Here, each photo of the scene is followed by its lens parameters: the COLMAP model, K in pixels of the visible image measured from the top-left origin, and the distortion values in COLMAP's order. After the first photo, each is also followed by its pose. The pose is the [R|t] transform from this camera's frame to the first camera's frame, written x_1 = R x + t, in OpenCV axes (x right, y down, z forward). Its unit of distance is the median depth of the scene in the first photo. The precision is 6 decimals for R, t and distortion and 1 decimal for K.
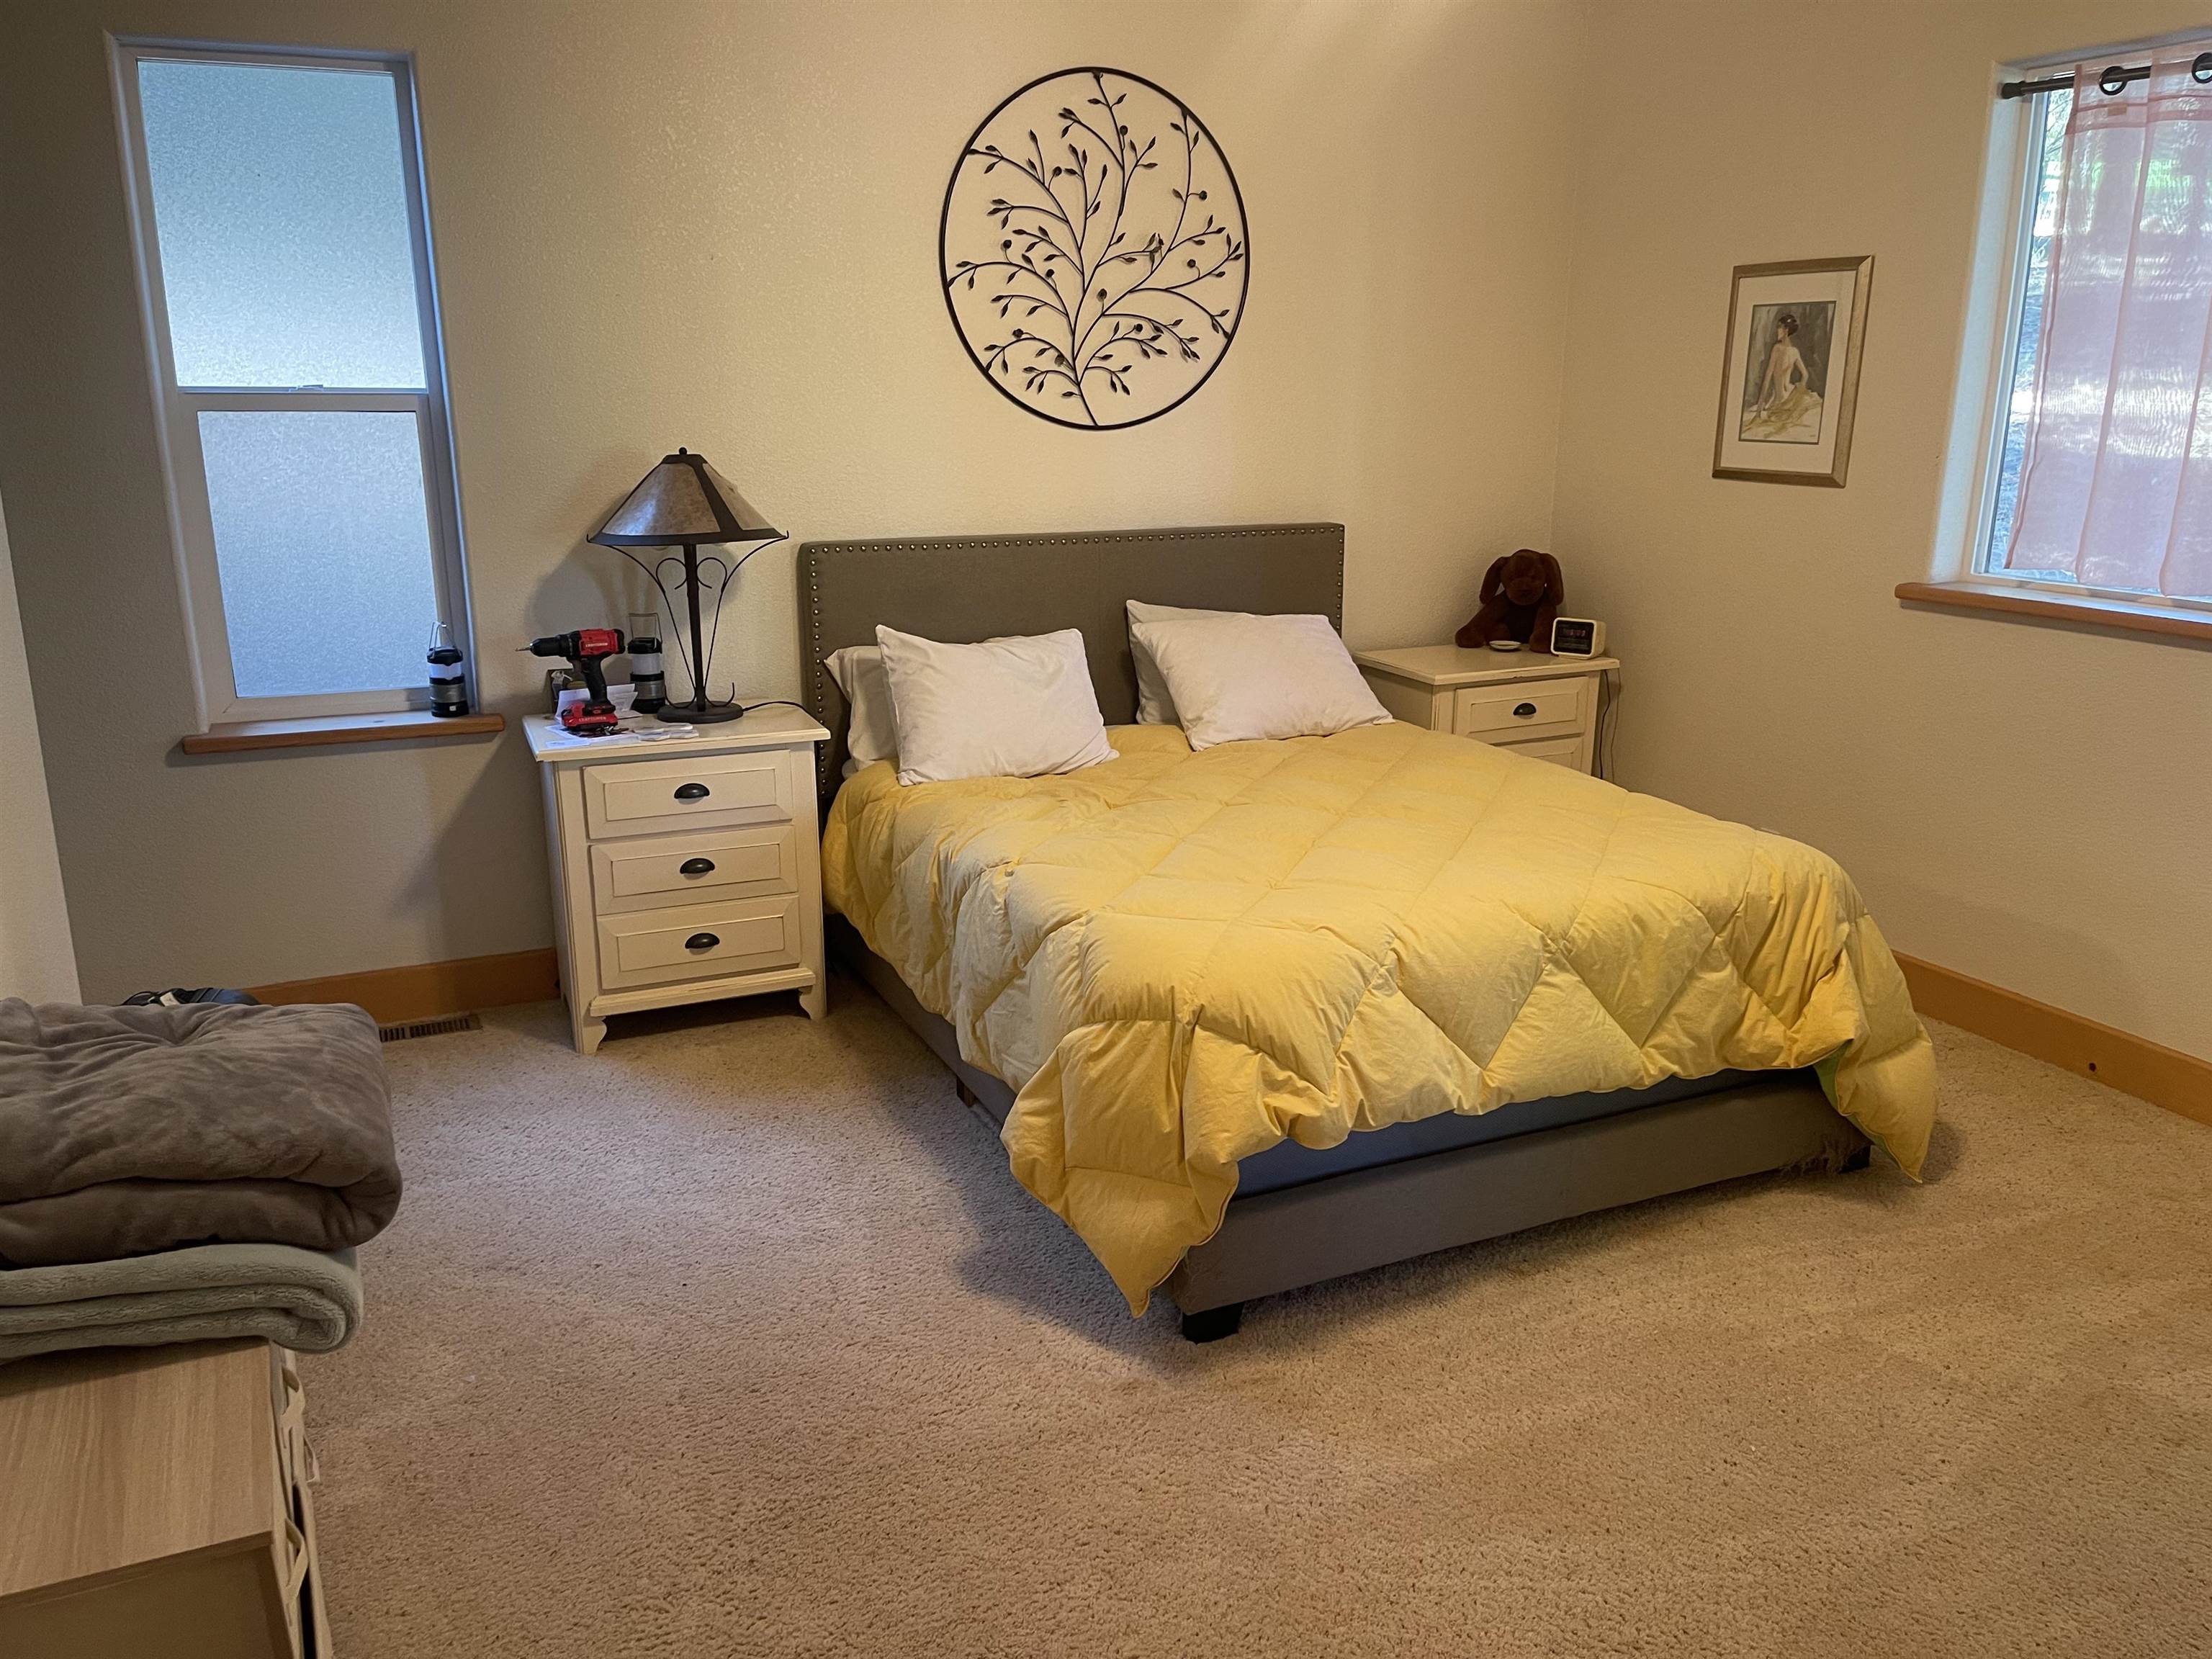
lens RADIAL K [[1650.1, 0, 1101.6], [0, 1650.1, 816.3], [0, 0, 1]] dist [0.095624, -0.127313]
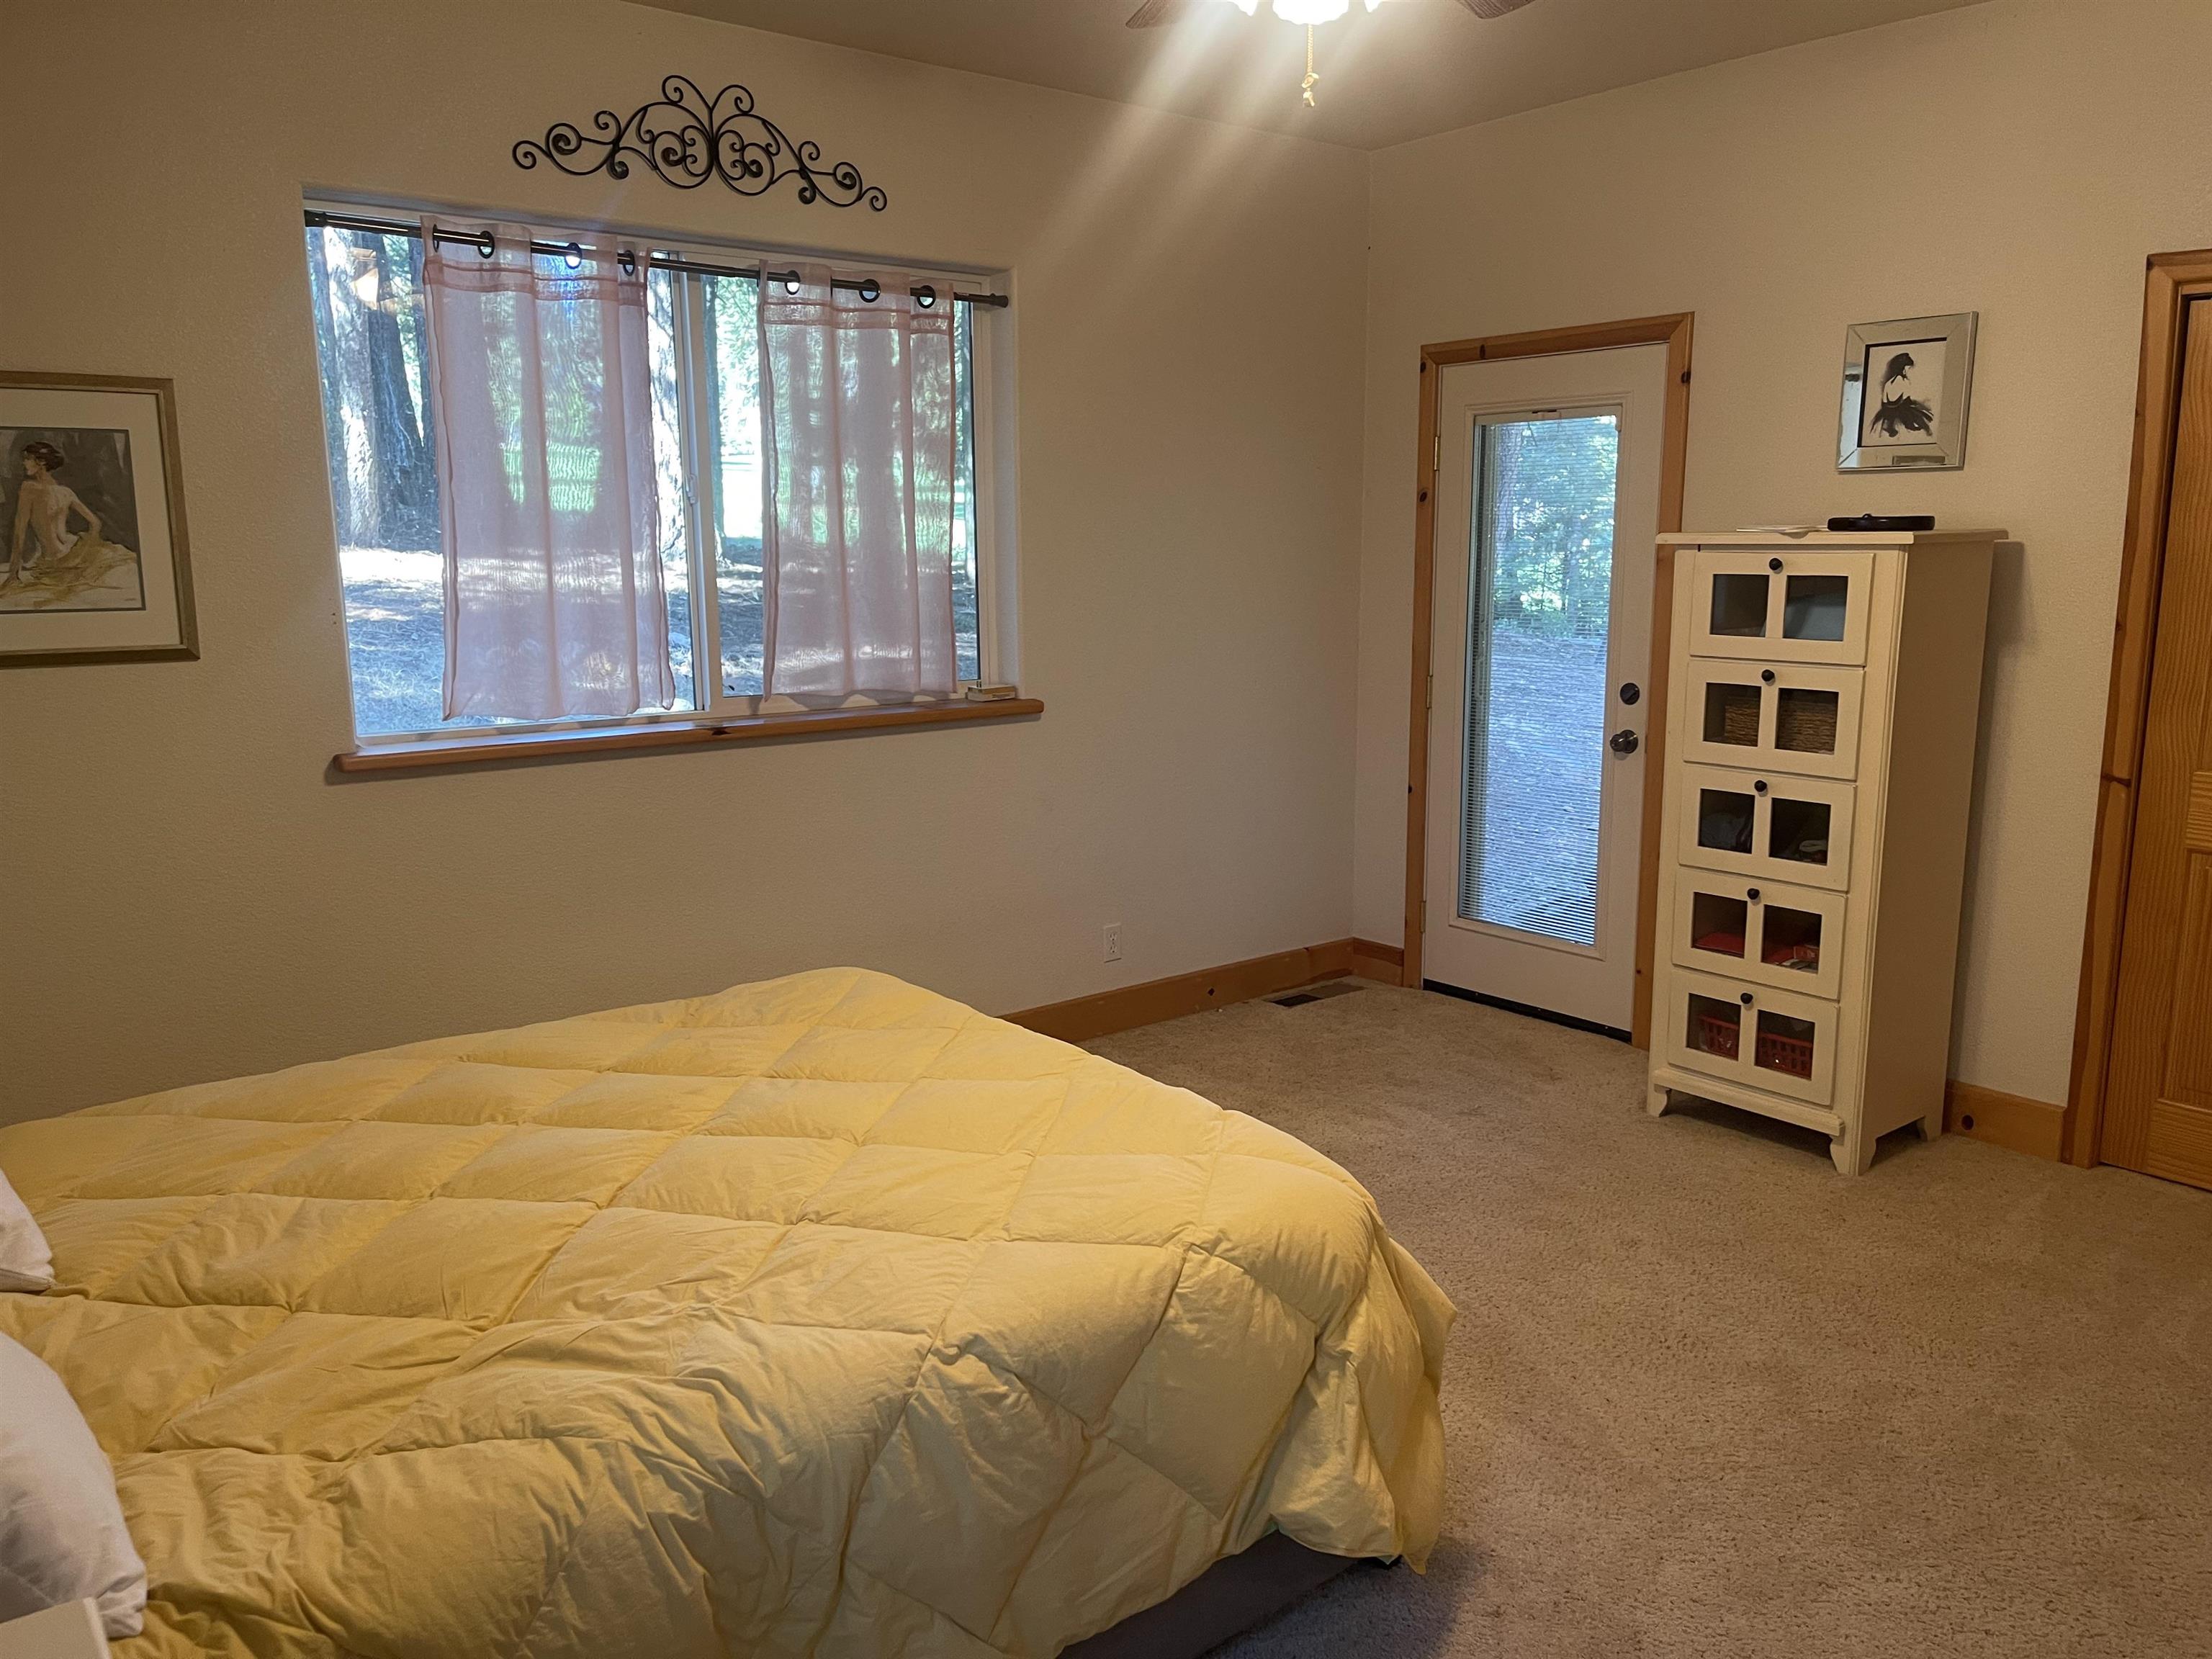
lens RADIAL K [[1650.1, 0, 1101.6], [0, 1650.1, 816.3], [0, 0, 1]] dist [0.095624, -0.127313]
pose [[-0.225738, -0.166154, 0.959914, -0.439906], [0.249598, 0.942593, 0.221853, -0.194563], [-0.941670, 0.289673, -0.171308, 0.746298]]
